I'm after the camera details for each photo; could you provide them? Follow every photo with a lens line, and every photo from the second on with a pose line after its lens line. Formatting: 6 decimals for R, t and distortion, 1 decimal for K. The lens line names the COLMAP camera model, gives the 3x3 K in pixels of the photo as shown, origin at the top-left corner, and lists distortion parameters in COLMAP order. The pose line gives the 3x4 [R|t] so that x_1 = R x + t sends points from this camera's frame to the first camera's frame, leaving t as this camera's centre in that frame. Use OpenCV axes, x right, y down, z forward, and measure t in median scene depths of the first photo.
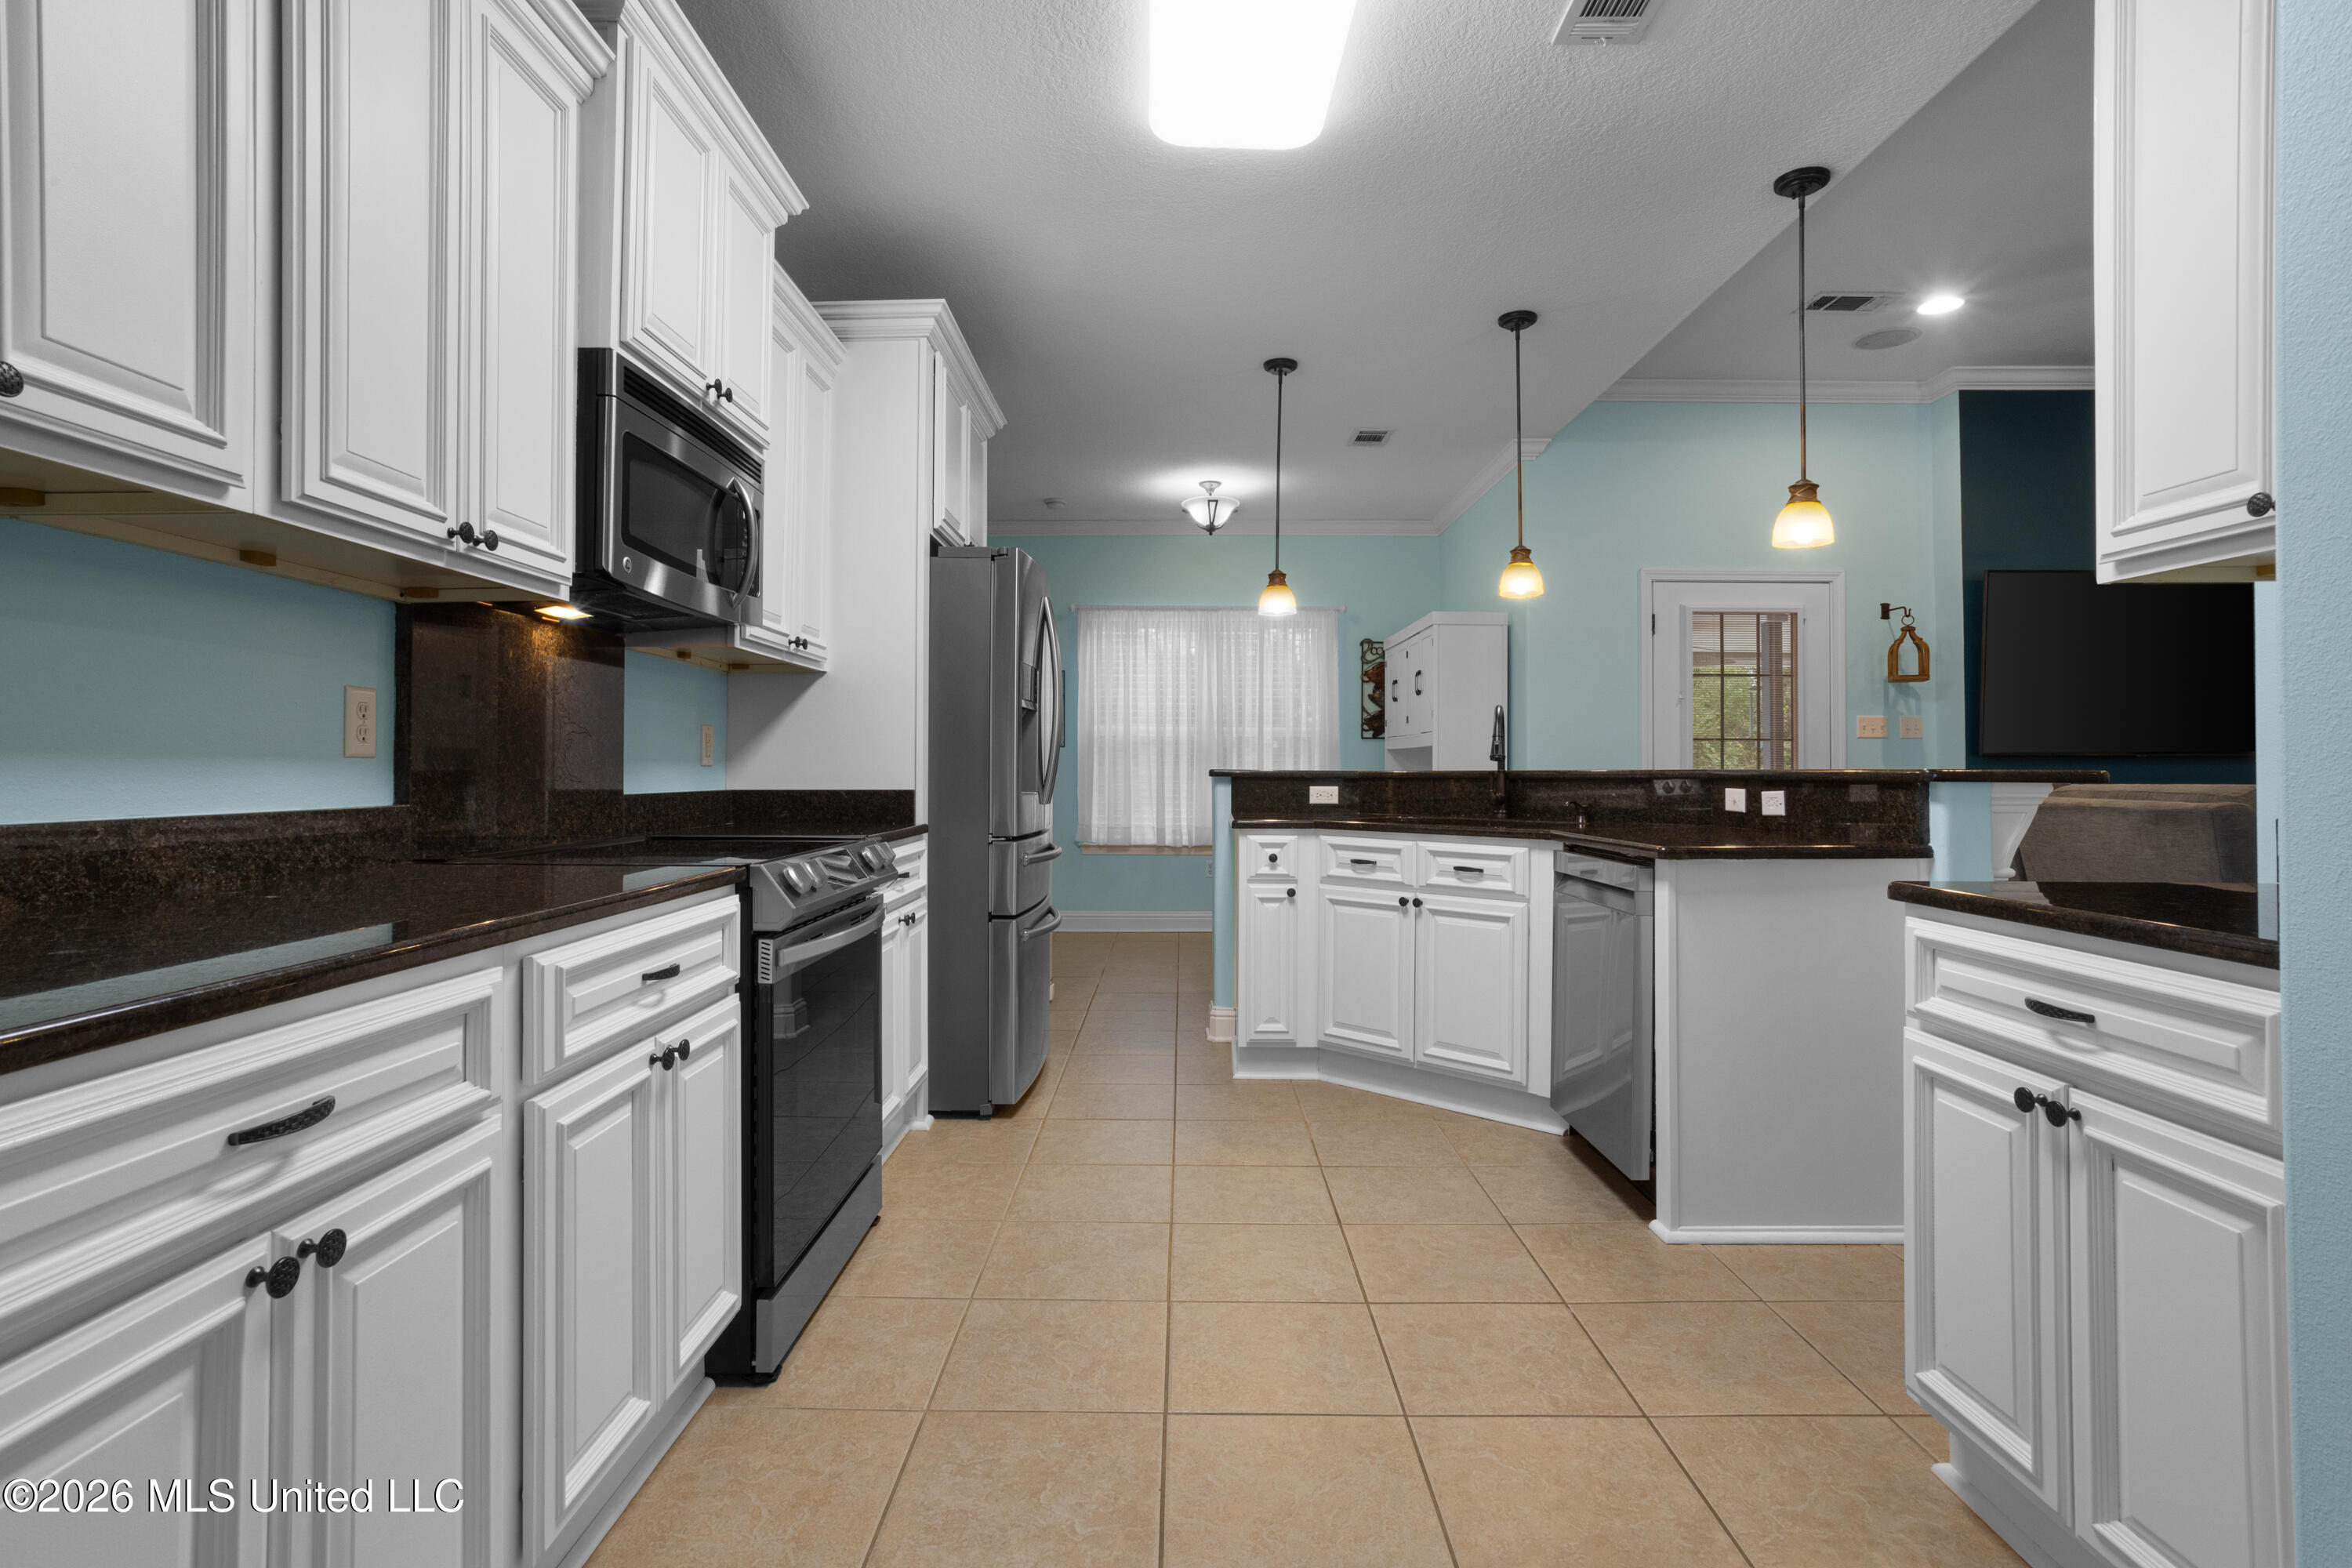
lens RADIAL K [[1133.9, 0, 1208.1], [0, 1133.9, 766.6], [0, 0, 1]] dist [-0.033126, 0.017078]
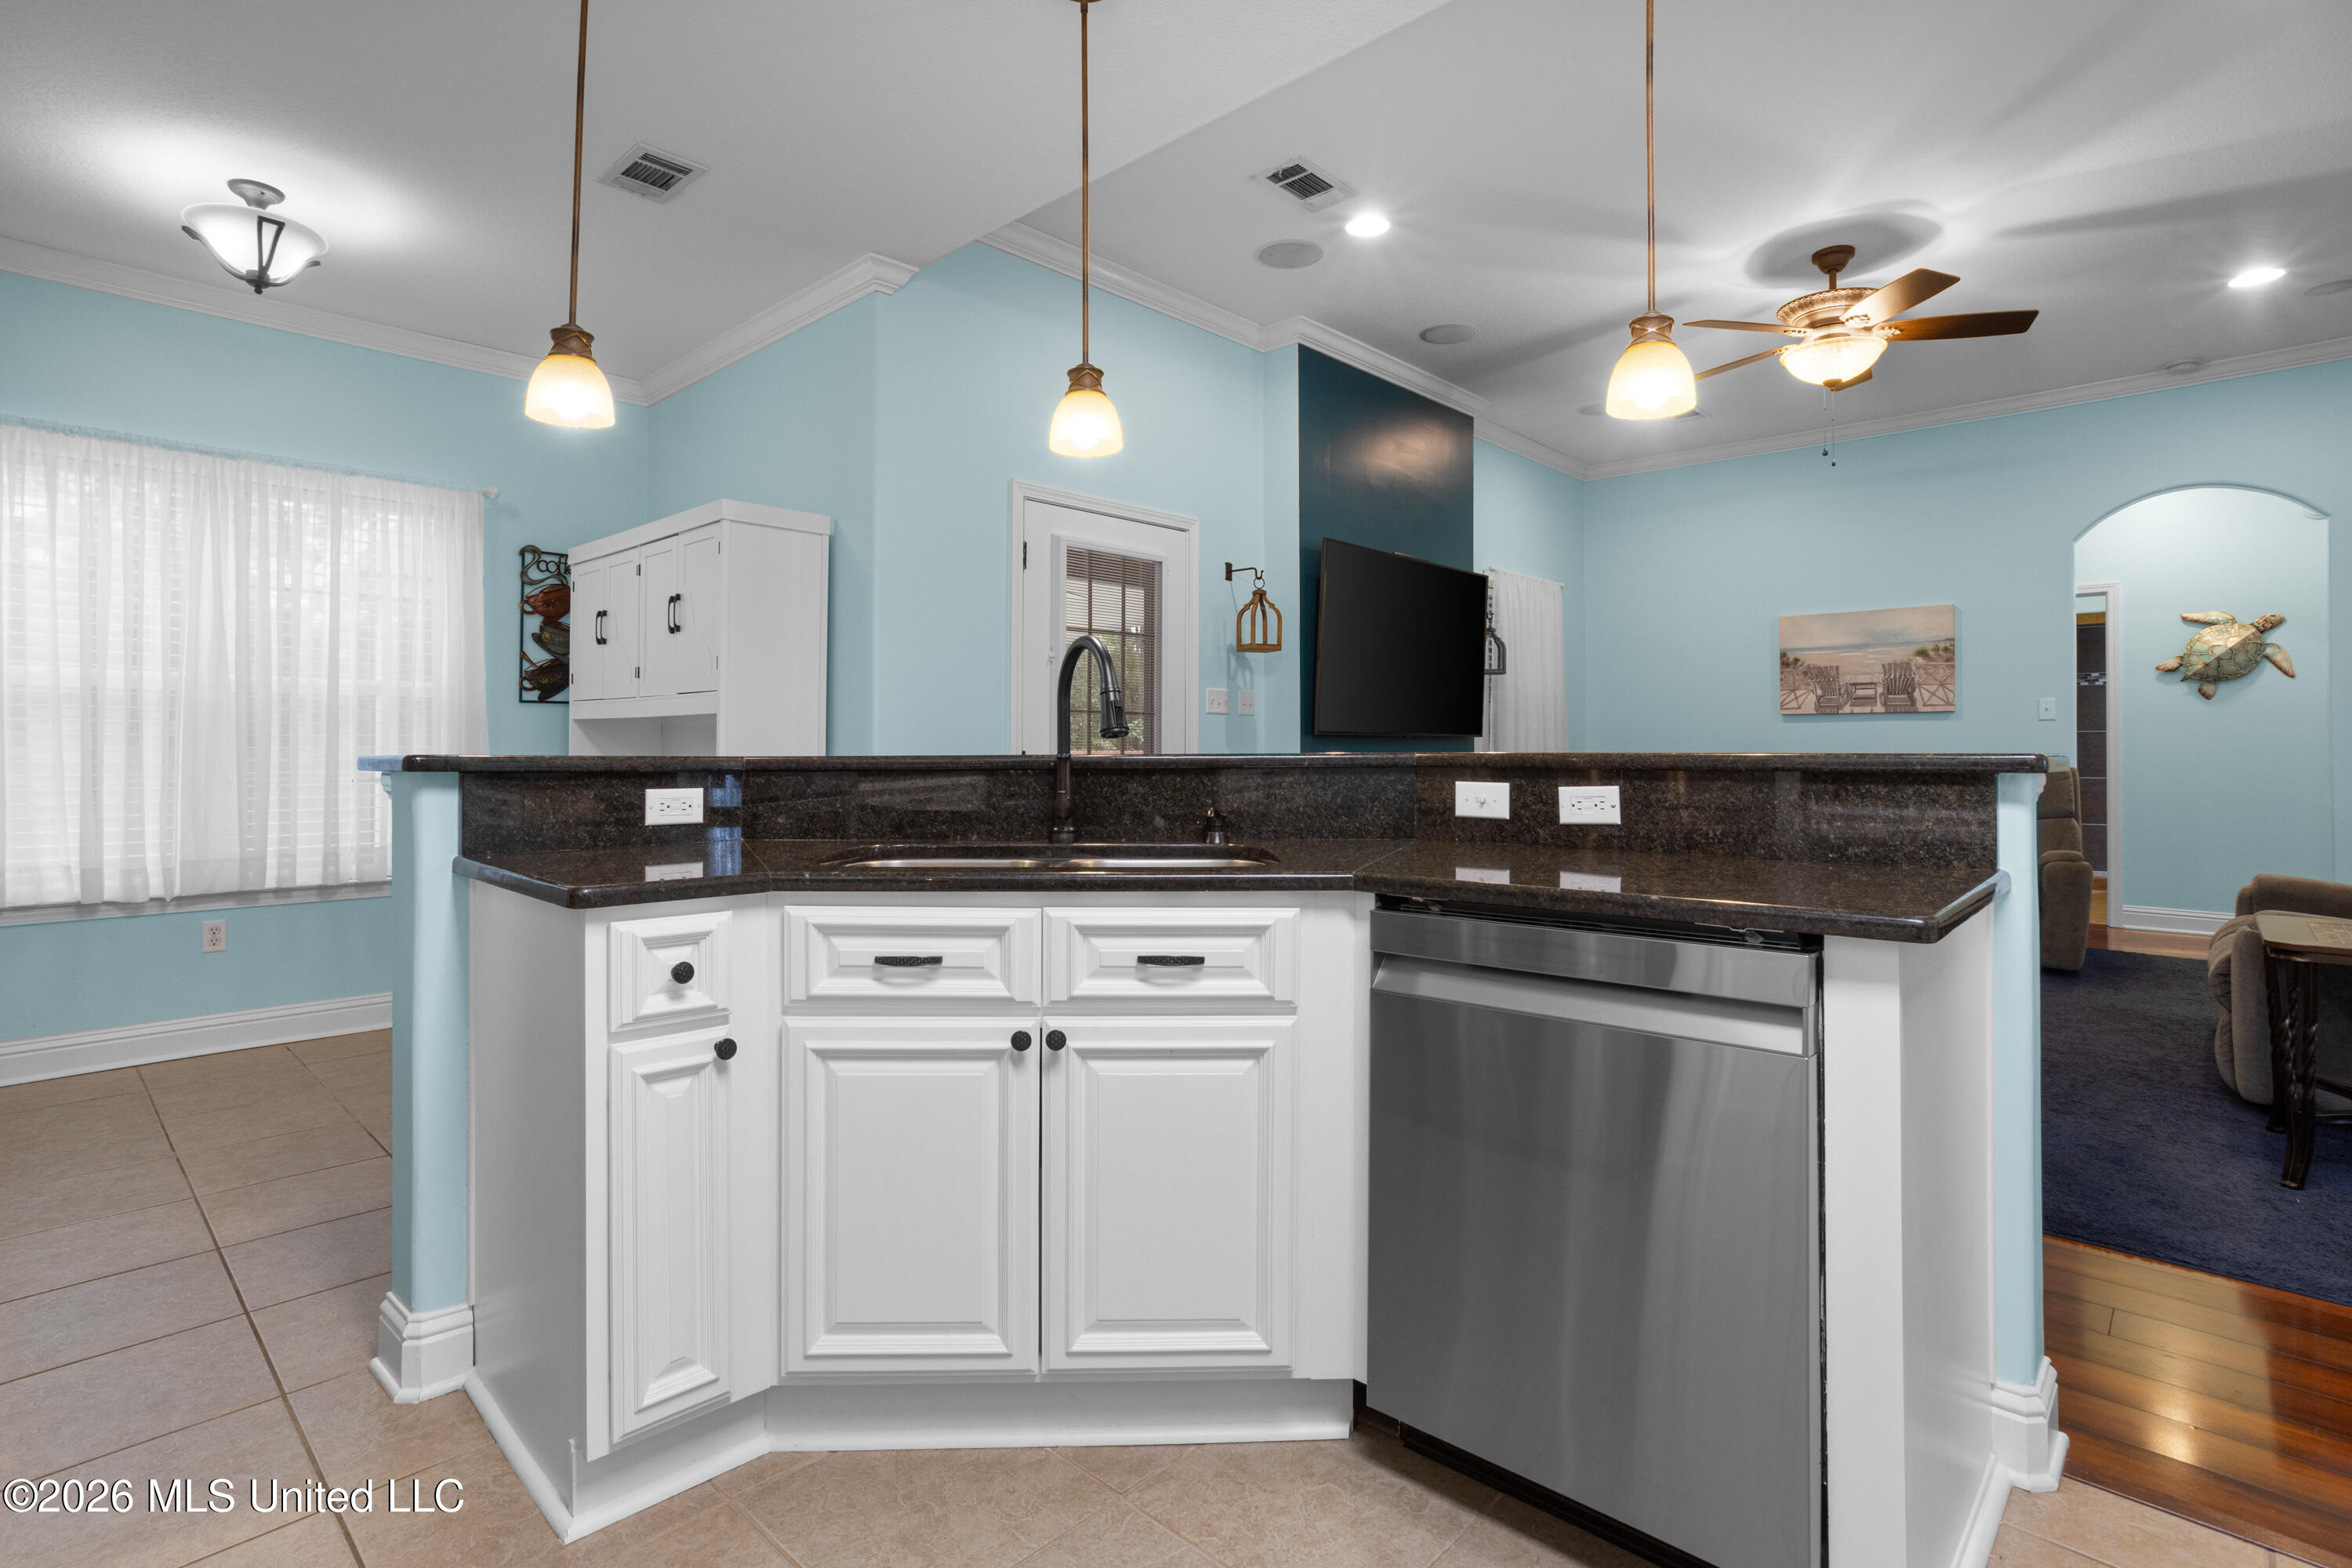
lens RADIAL K [[1133.9, 0, 1154.9], [0, 1133.9, 742.4], [0, 0, 1]] dist [-0.033126, 0.017078]
pose [[0.708550, 0.001906, 0.705658, -0.078132], [-0.000133, 0.999997, -0.002567, -0.001077], [-0.705660, 0.001725, 0.708548, 0.425155]]
